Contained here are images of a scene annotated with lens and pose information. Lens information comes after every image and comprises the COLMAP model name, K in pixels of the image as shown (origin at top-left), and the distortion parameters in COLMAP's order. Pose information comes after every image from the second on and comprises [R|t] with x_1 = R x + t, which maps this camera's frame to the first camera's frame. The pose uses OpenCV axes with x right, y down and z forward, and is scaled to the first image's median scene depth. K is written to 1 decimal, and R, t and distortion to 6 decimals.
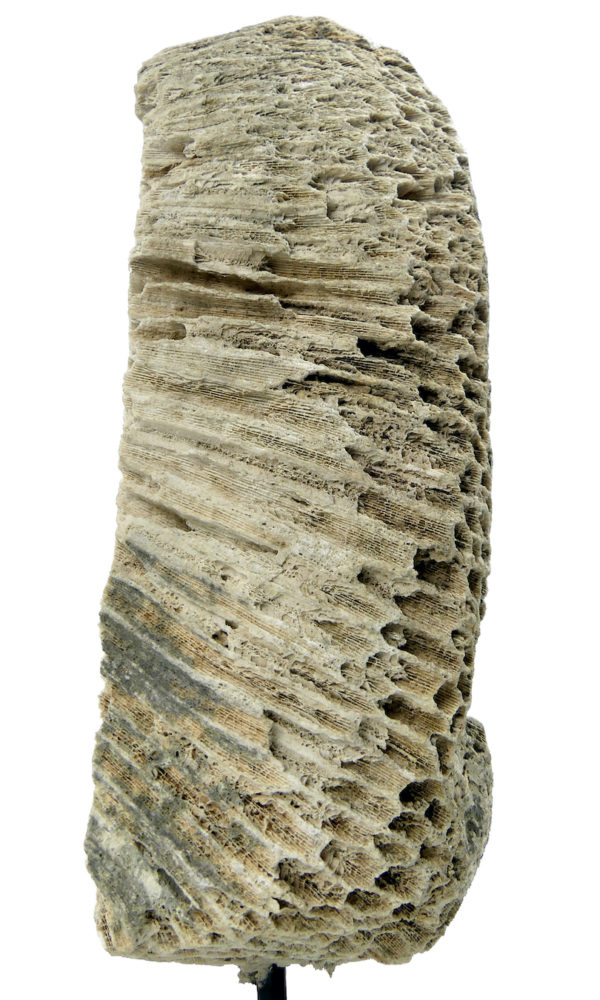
lens RADIAL K [[724.3, 0, 300.0], [0, 724.3, 500.0], [0, 0, 1]] dist [-0.007626, -0.001408]
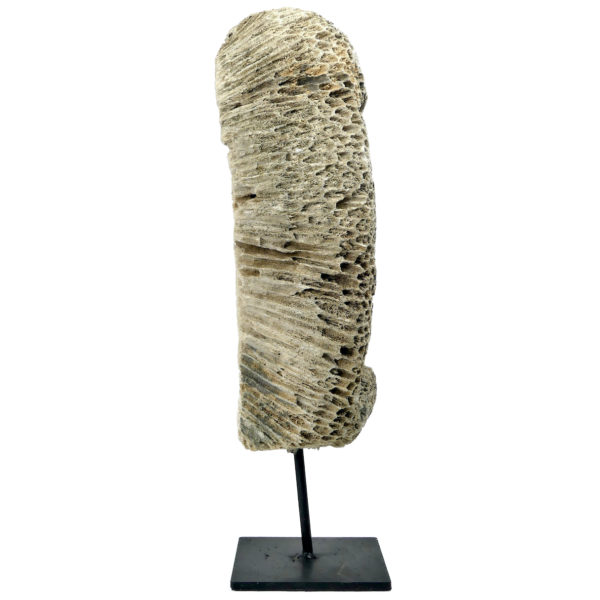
lens RADIAL K [[856.9, 0, 300.2], [0, 856.9, 242.4], [0, 0, 1]] dist [0.017241, 0.011219]
pose [[0.999209, -0.037457, -0.013333, 0.050446], [0.039486, 0.895641, 0.443022, -1.915825], [-0.004652, -0.443198, 0.896412, -2.039408]]
